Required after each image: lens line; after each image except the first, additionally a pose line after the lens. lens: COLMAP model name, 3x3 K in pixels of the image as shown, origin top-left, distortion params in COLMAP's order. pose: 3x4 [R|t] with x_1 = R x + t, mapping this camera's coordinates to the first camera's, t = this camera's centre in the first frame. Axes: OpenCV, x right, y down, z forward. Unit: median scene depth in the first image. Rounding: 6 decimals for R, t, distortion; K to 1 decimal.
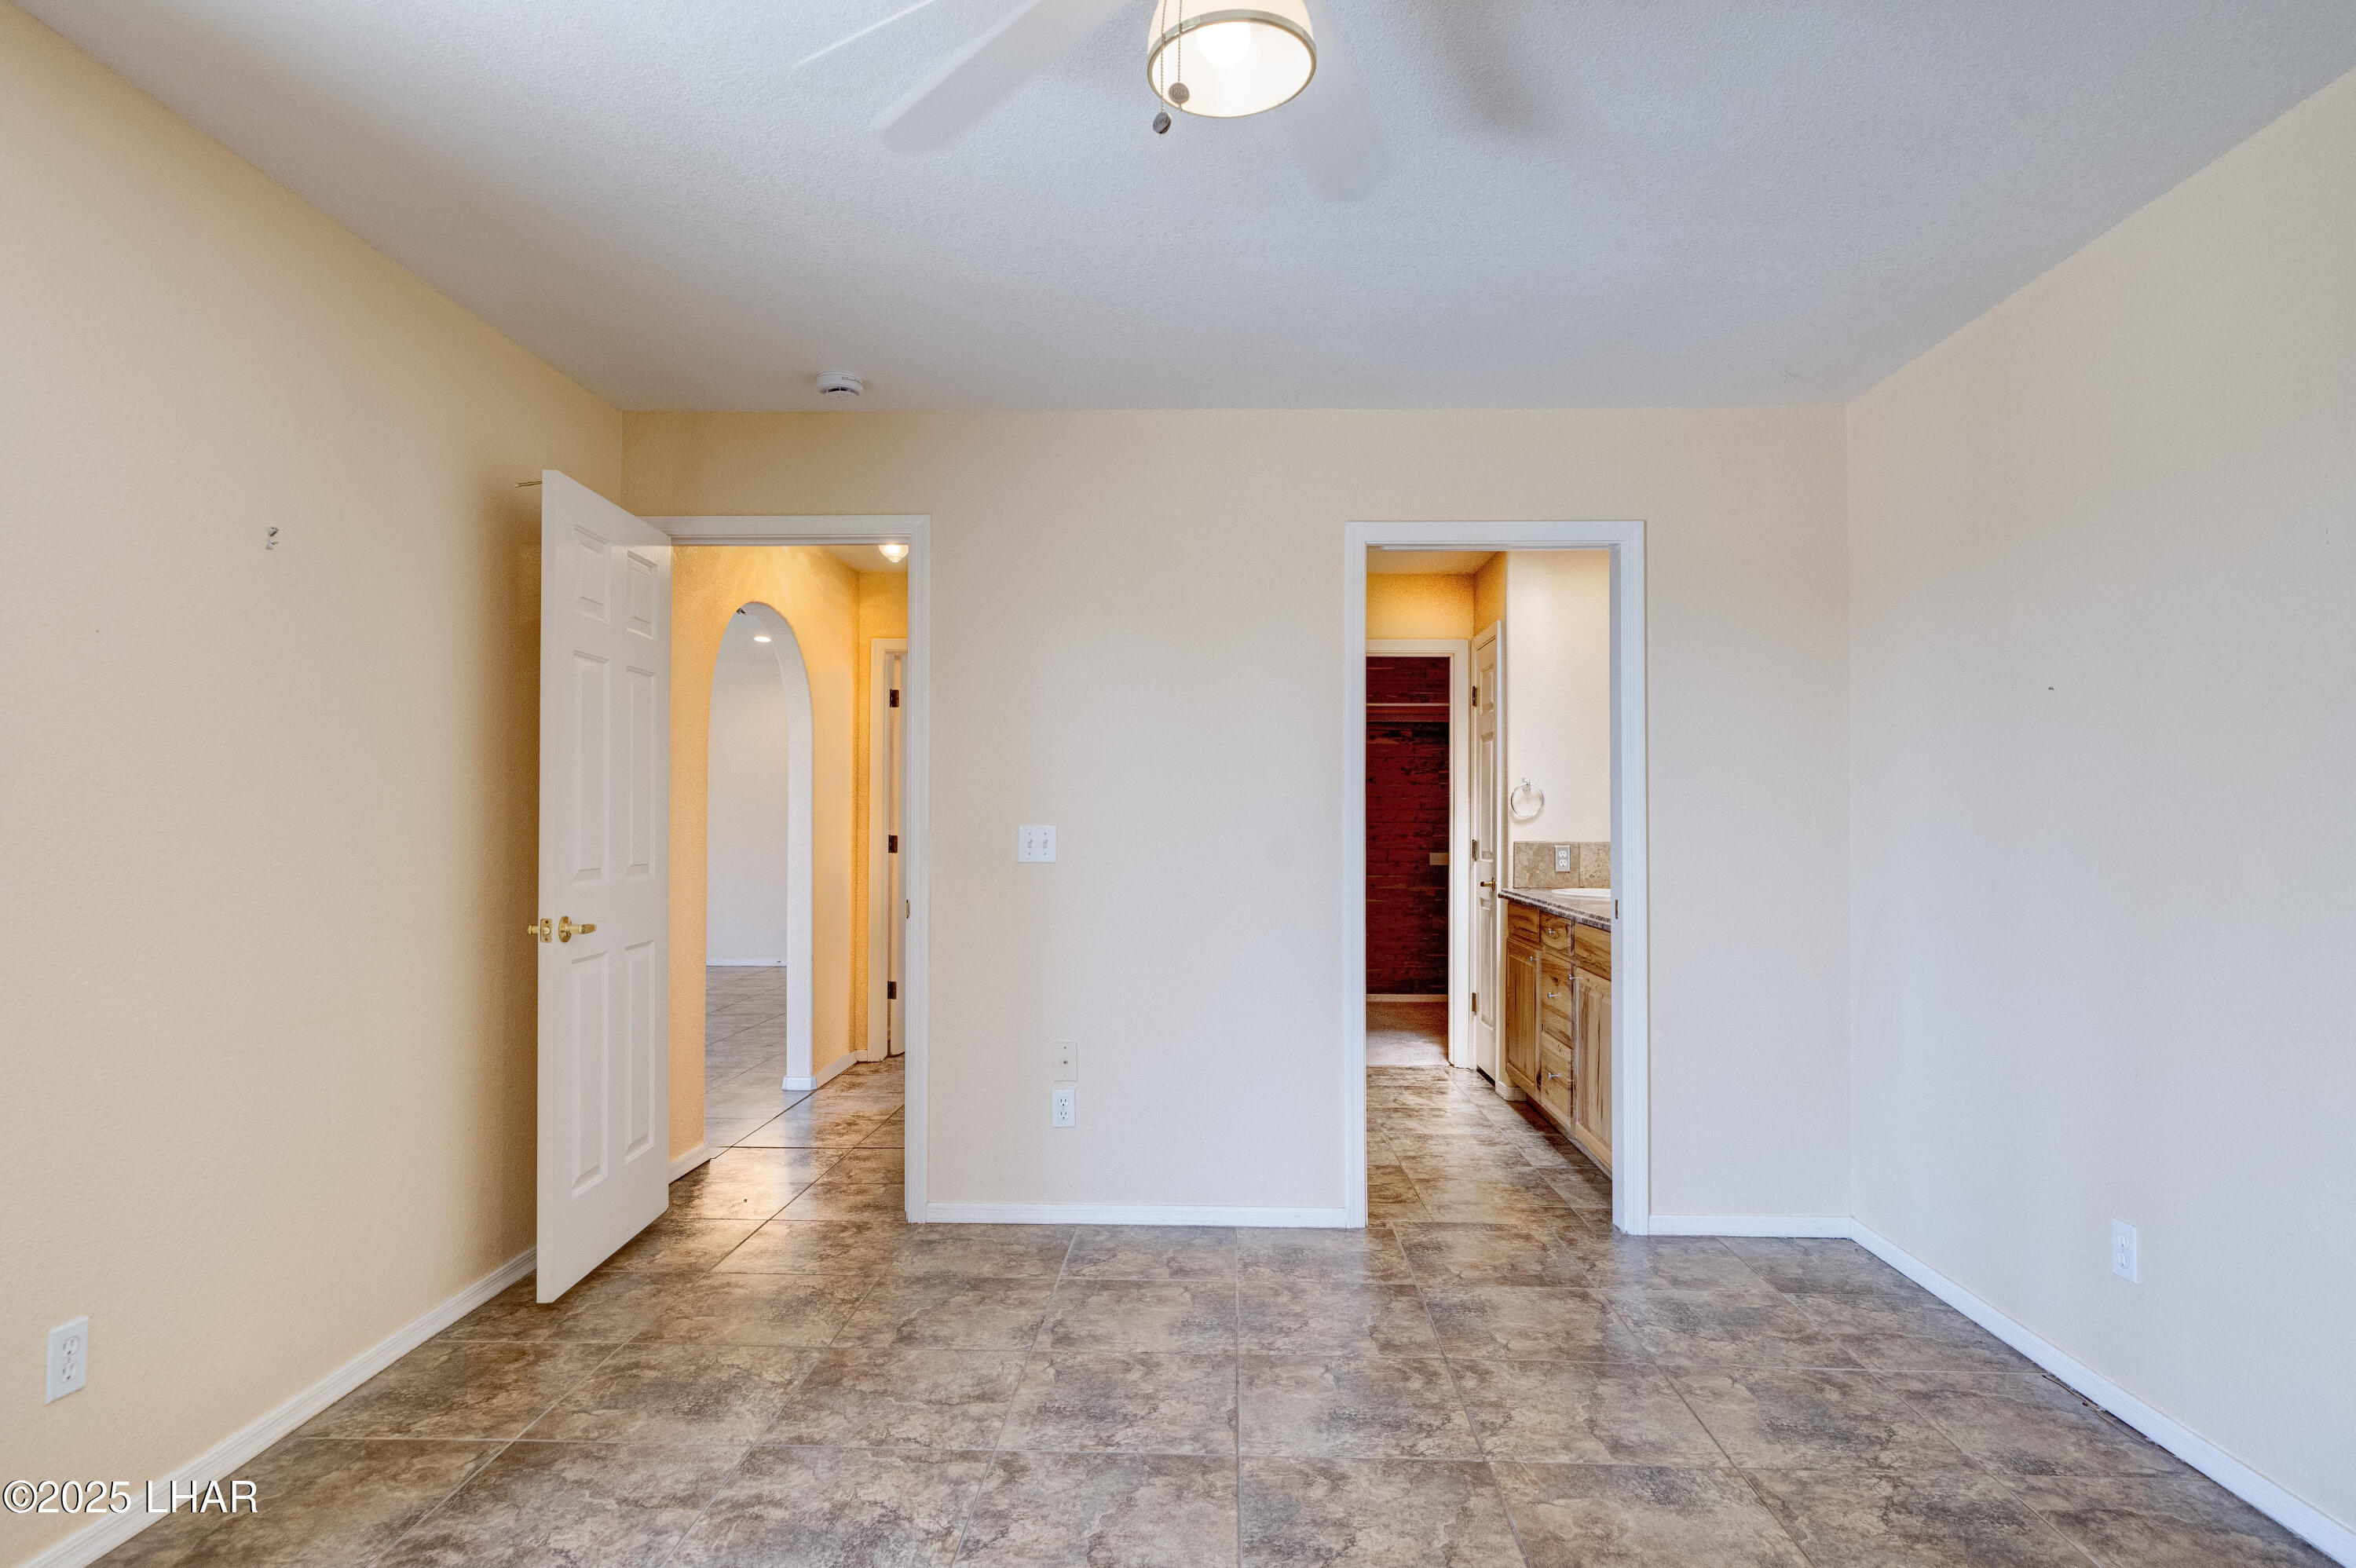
lens RADIAL K [[1309.5, 0, 1185.3], [0, 1309.5, 795.4], [0, 0, 1]] dist [0.004575, -0.000808]
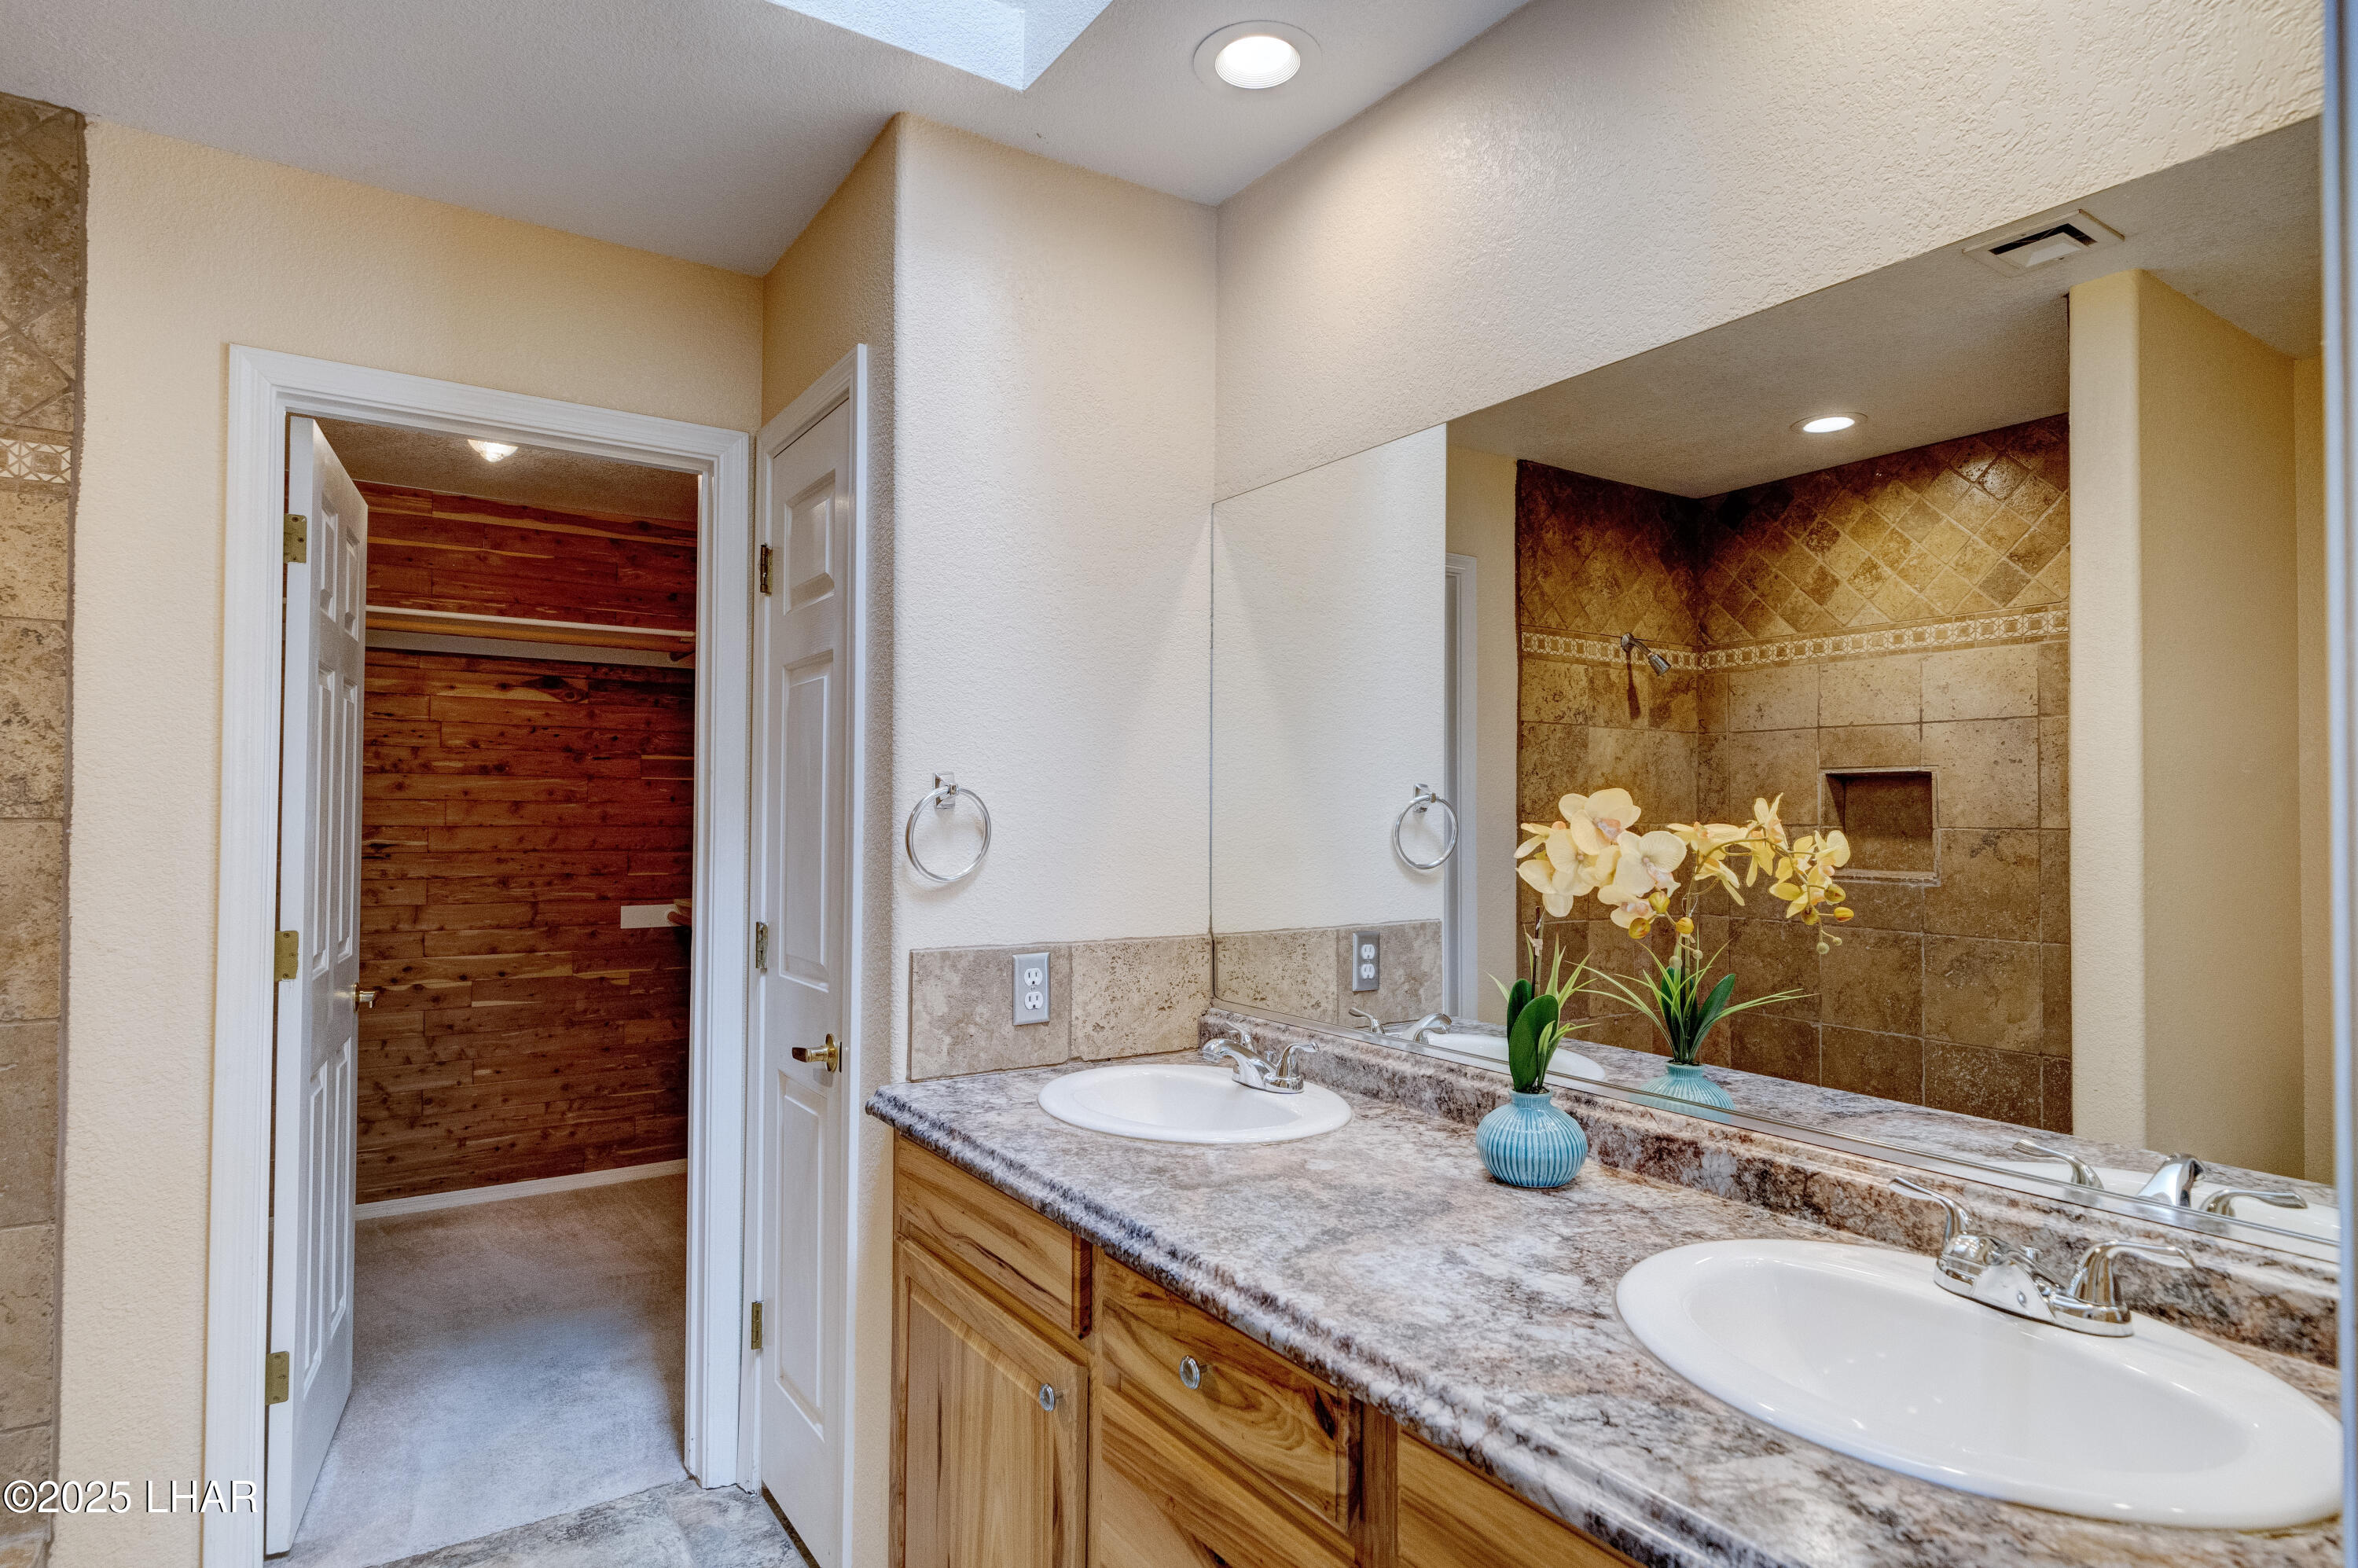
lens RADIAL K [[1214.3, 0, 1135.7], [0, 1214.3, 791.0], [0, 0, 1]] dist [0.007210, 0.000421]
pose [[0.823001, 0.012427, 0.567905, 0.207818], [-0.013315, 0.999908, -0.002584, -0.014696], [-0.567885, -0.005434, 0.823090, 1.275364]]
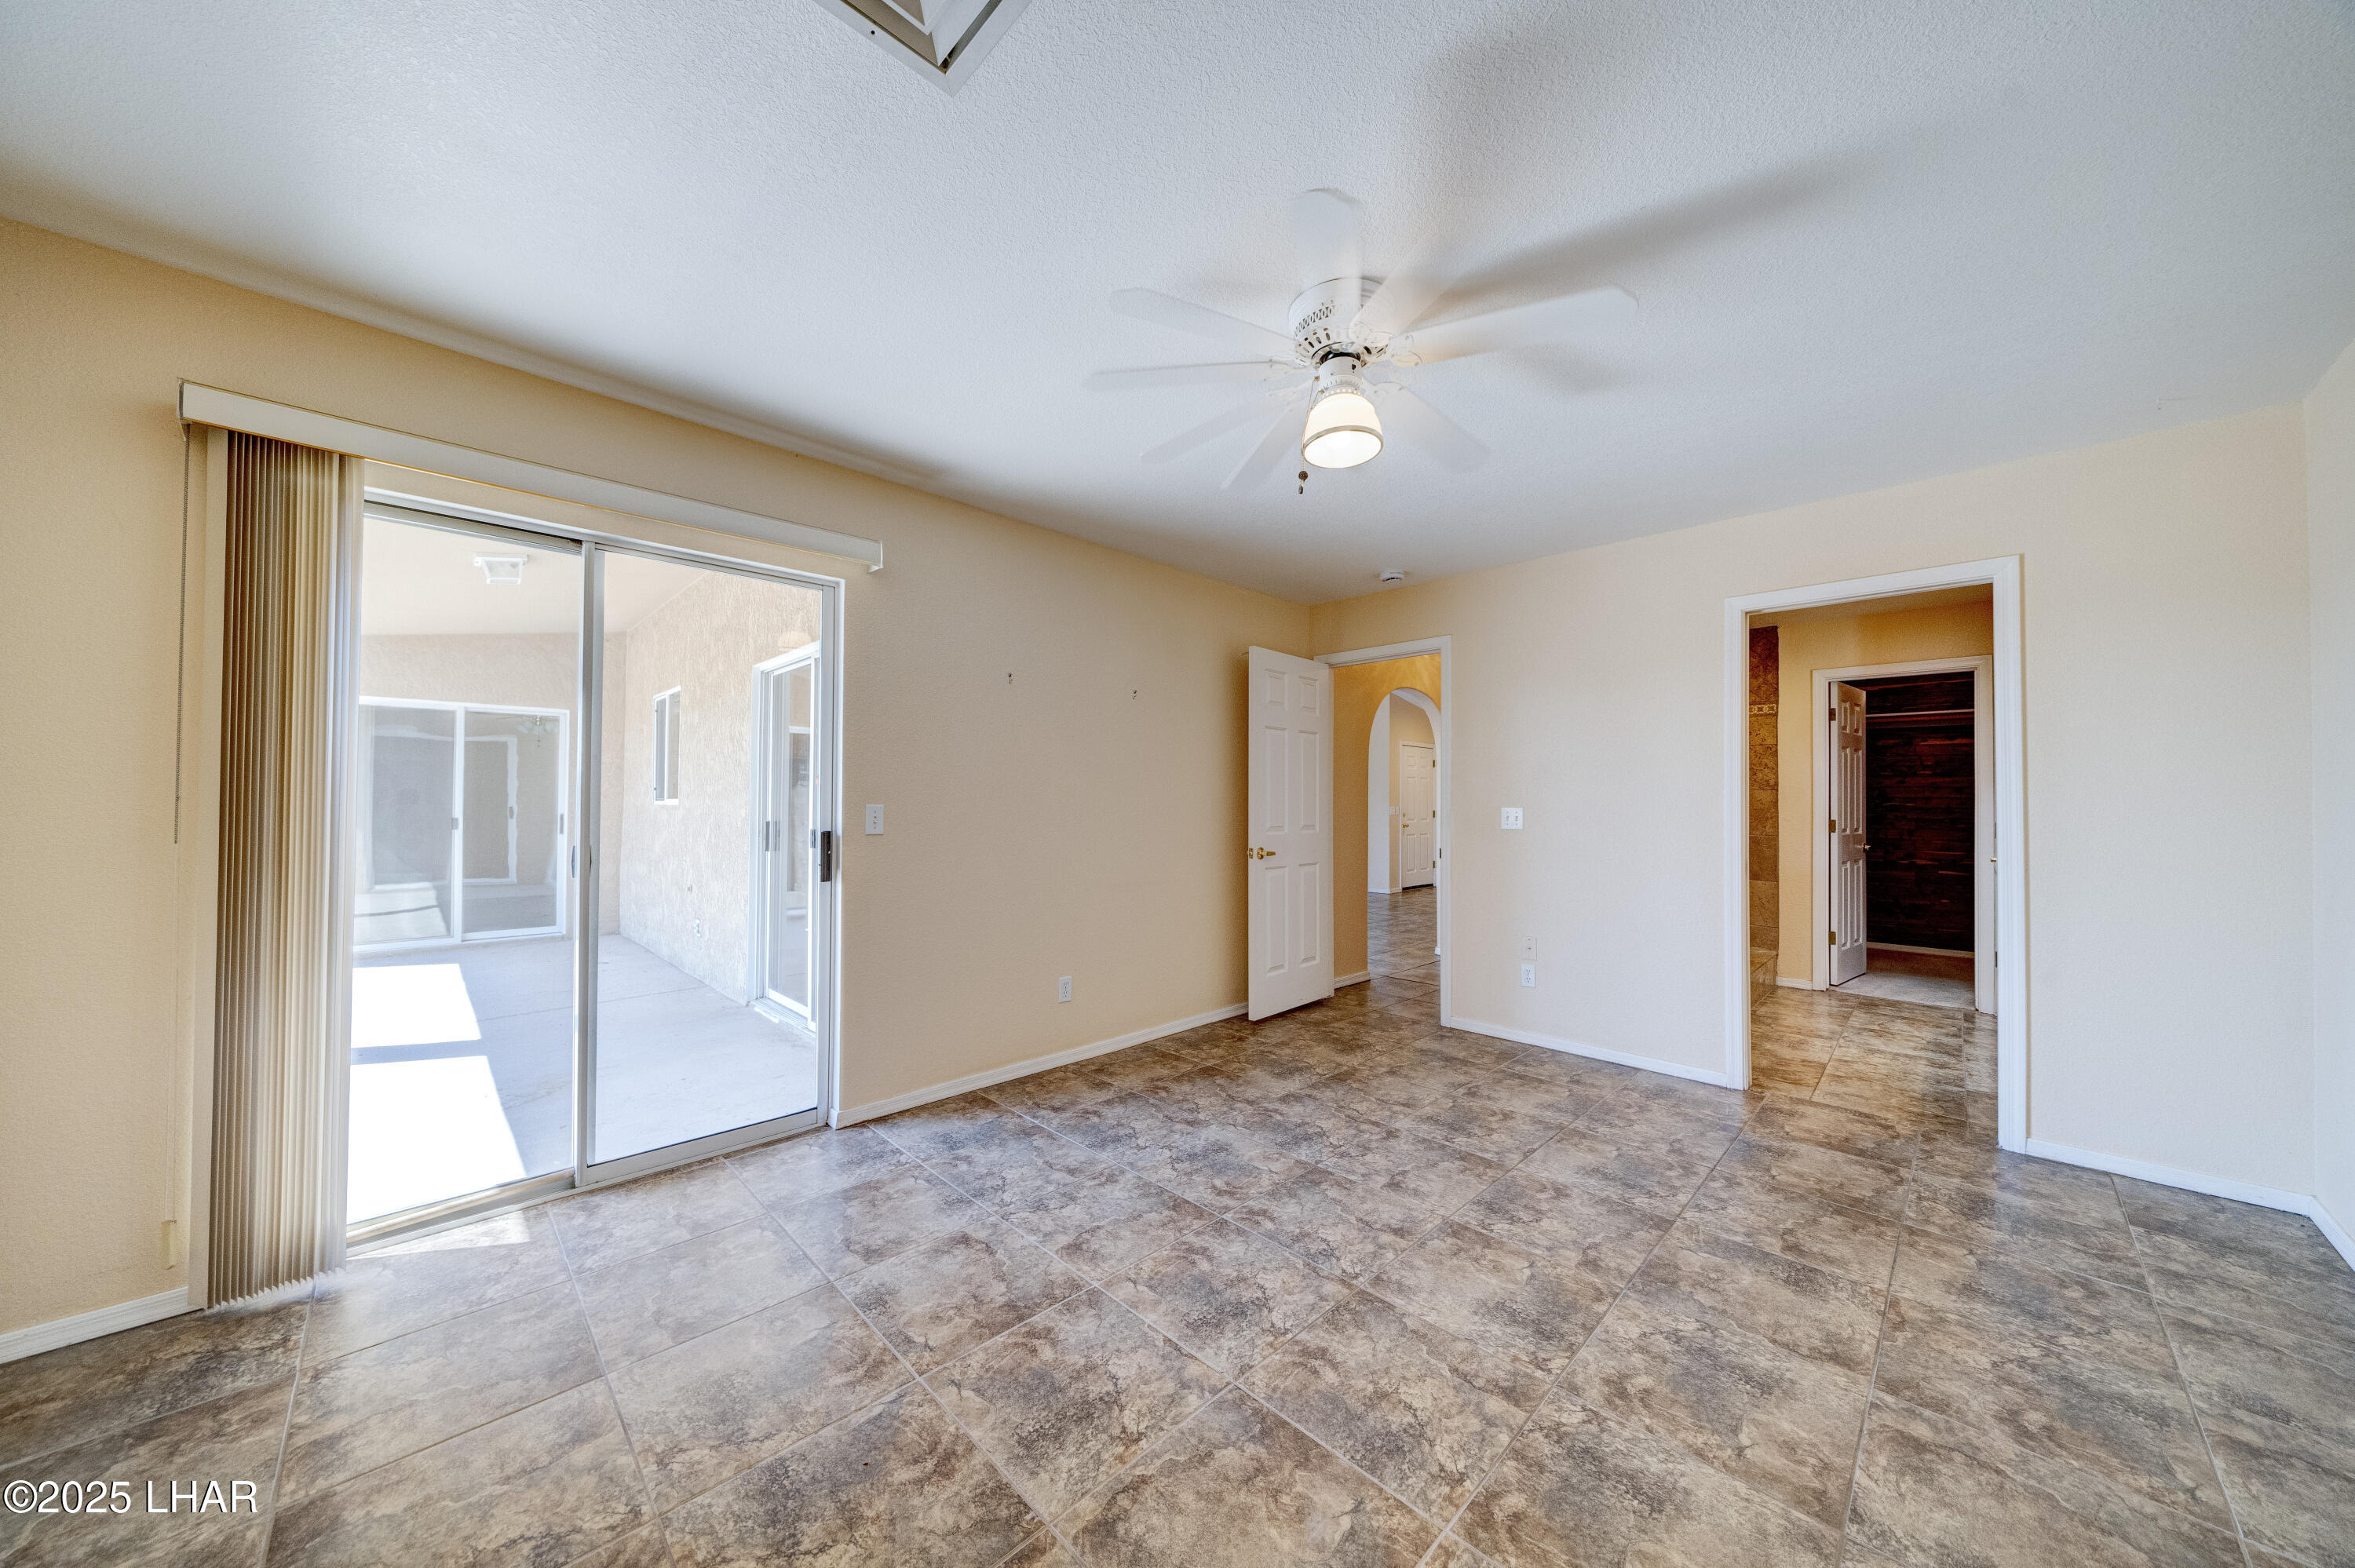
lens RADIAL K [[788.6, 0, 1178.9], [0, 788.6, 792.1], [0, 0, 1]] dist [-0.006349, 0.000069]
pose [[0.723707, -0.008056, -0.690060, 0.352361], [0.009267, 0.999955, -0.001954, 0.000440], [0.690045, -0.004981, 0.723749, -0.052951]]
